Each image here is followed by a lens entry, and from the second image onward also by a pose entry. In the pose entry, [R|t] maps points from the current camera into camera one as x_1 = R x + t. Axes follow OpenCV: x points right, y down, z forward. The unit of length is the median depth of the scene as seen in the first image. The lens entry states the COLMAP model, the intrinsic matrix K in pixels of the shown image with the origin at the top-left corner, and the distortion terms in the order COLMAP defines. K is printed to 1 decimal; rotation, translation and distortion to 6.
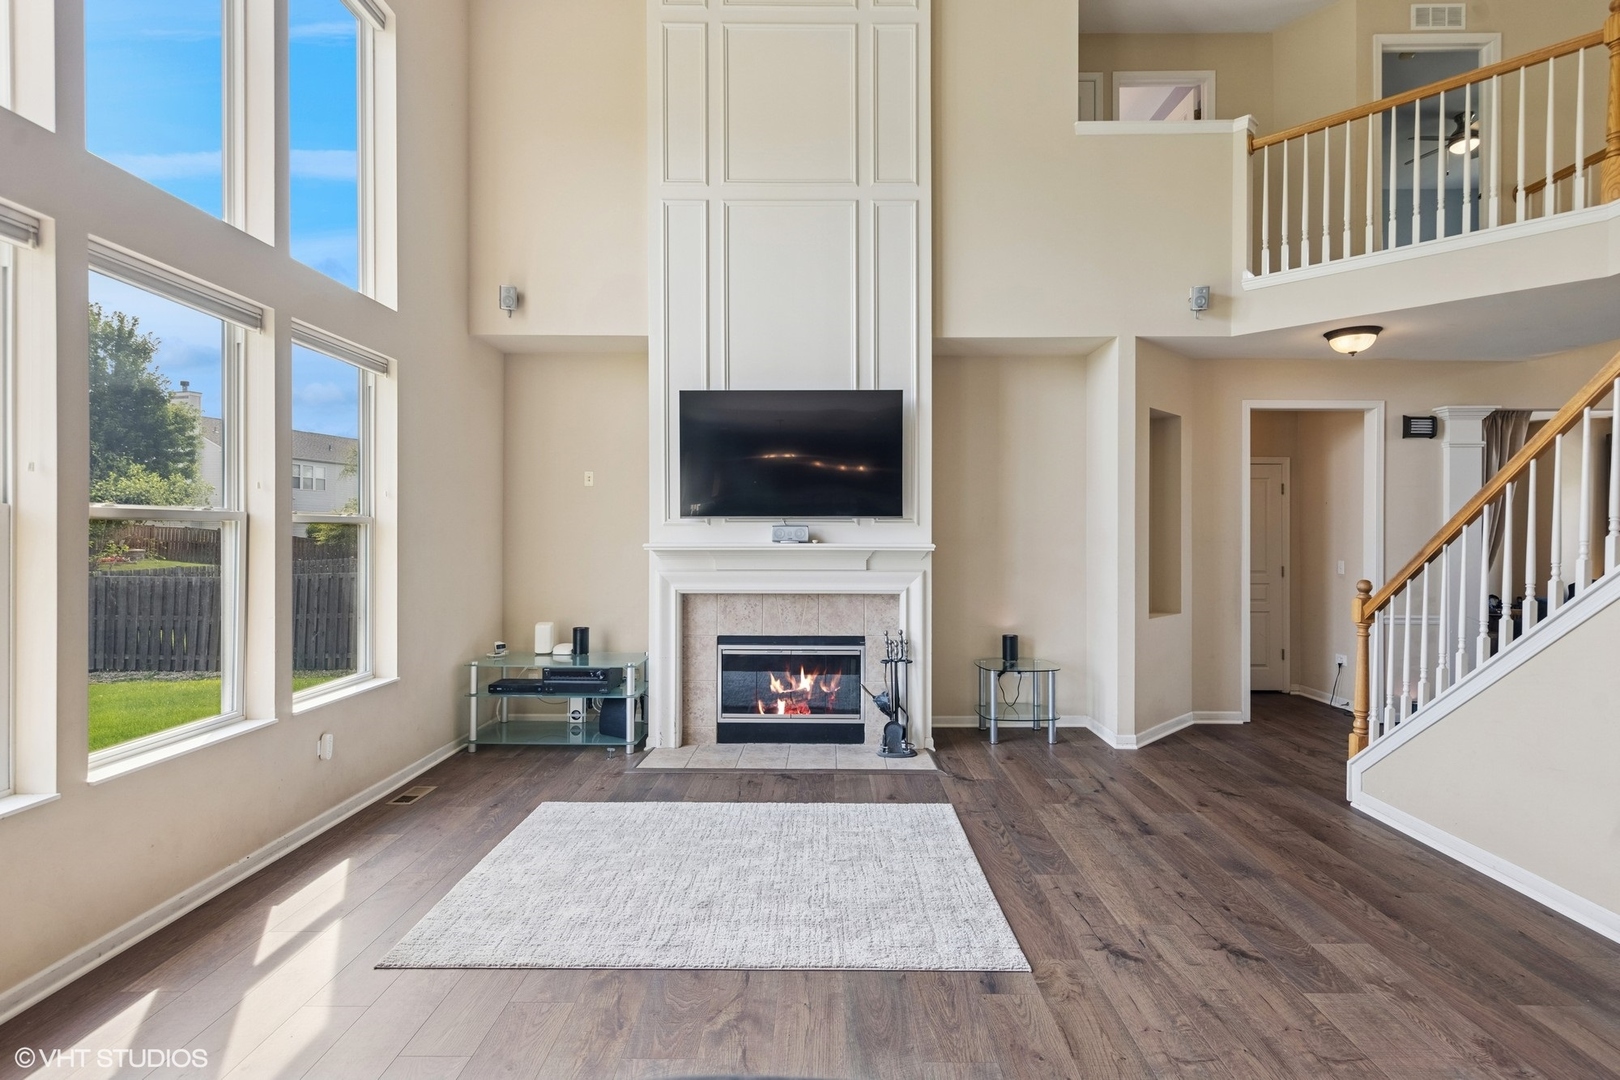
lens RADIAL K [[788.9, 0, 823.6], [0, 788.9, 534.0], [0, 0, 1]] dist [0.005453, -0.000428]
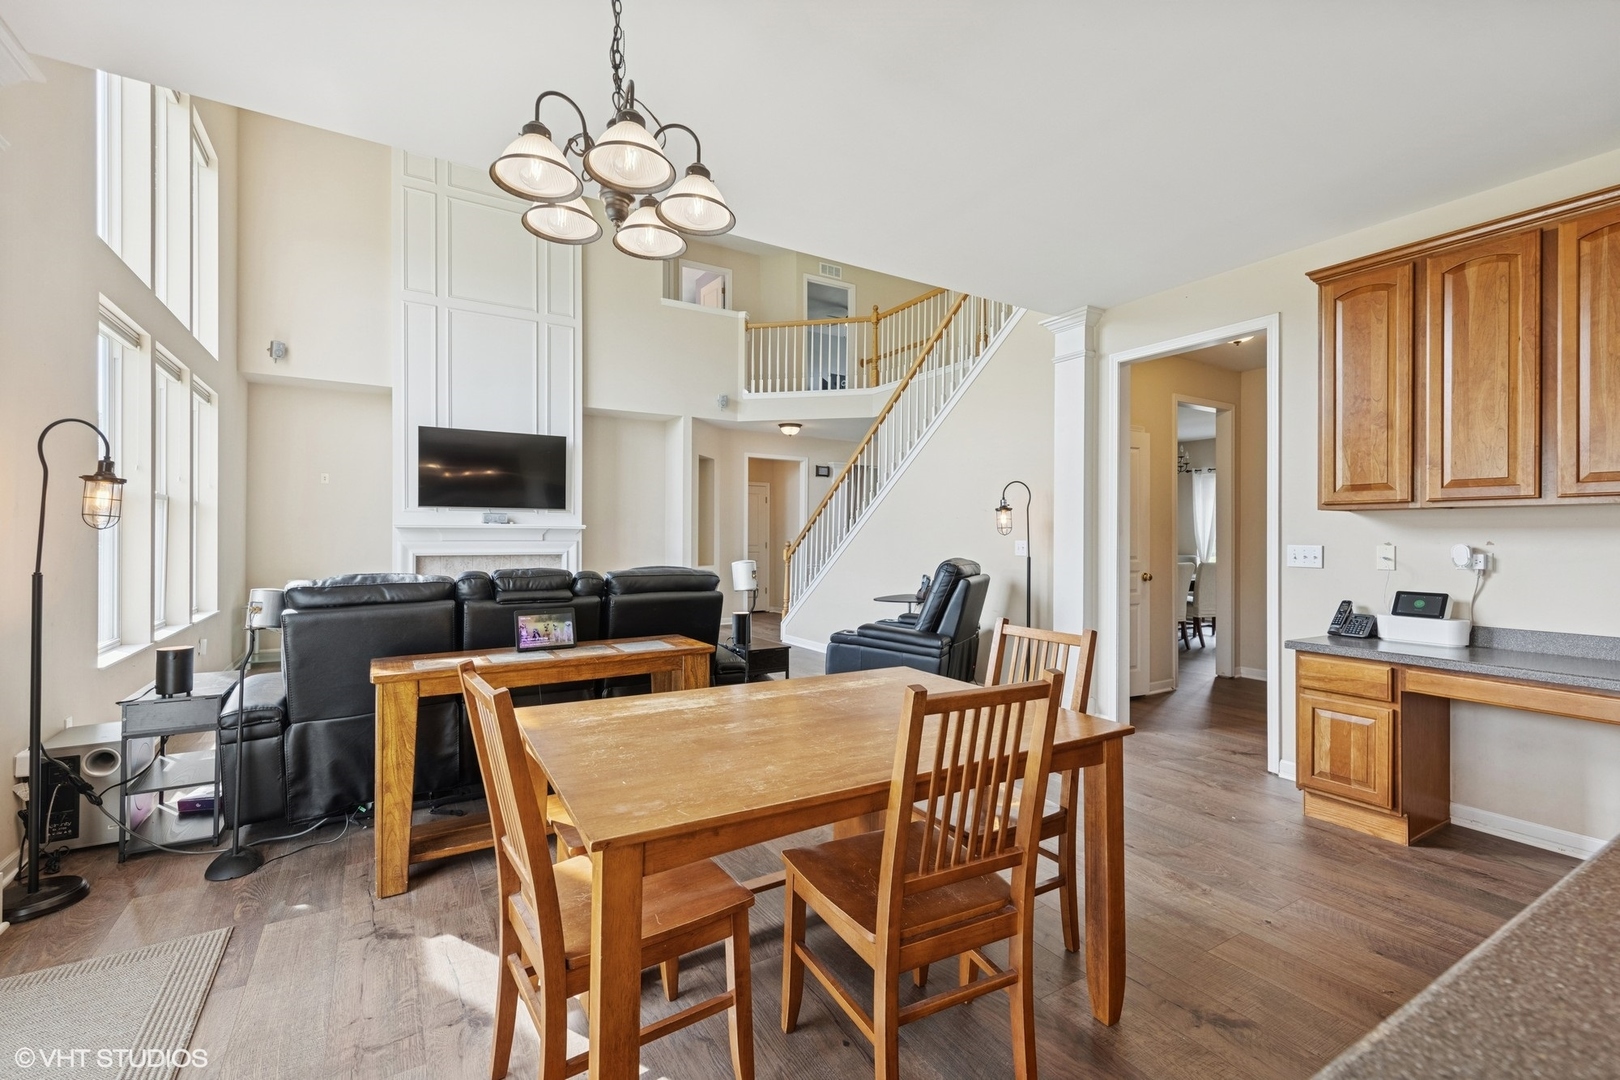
lens RADIAL K [[717.8, 0, 821.1], [0, 717.8, 533.8], [0, 0, 1]] dist [0.010760, -0.000214]
pose [[0.843310, 0.003745, 0.537414, -0.271755], [-0.002253, 0.999992, -0.003433, 0.035487], [-0.537422, 0.001684, 0.843312, -0.626513]]
